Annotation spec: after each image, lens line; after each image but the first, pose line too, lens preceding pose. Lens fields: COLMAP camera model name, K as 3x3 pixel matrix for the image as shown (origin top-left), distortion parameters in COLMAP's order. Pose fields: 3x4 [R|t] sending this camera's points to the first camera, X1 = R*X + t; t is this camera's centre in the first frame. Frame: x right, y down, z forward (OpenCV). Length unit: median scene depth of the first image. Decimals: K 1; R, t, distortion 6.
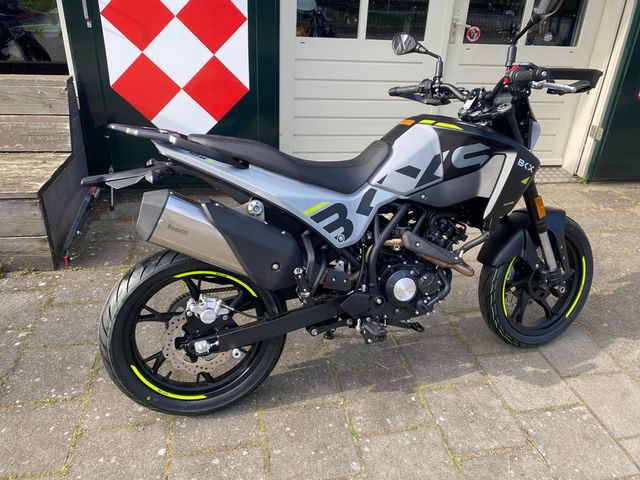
lens RADIAL K [[481.7, 0, 320.0], [0, 481.7, 240.0], [0, 0, 1]] dist [0.044038, -0.063170]
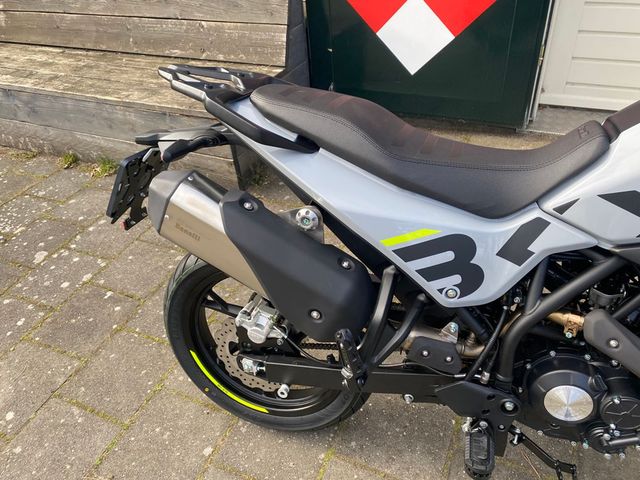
lens RADIAL K [[481.7, 0, 320.0], [0, 481.7, 240.0], [0, 0, 1]] dist [0.044038, -0.063170]
pose [[0.809127, 0.265494, -0.524239, 0.189427], [-0.157076, 0.957373, 0.242412, -0.167902], [0.566251, -0.113797, 0.816339, 0.414626]]
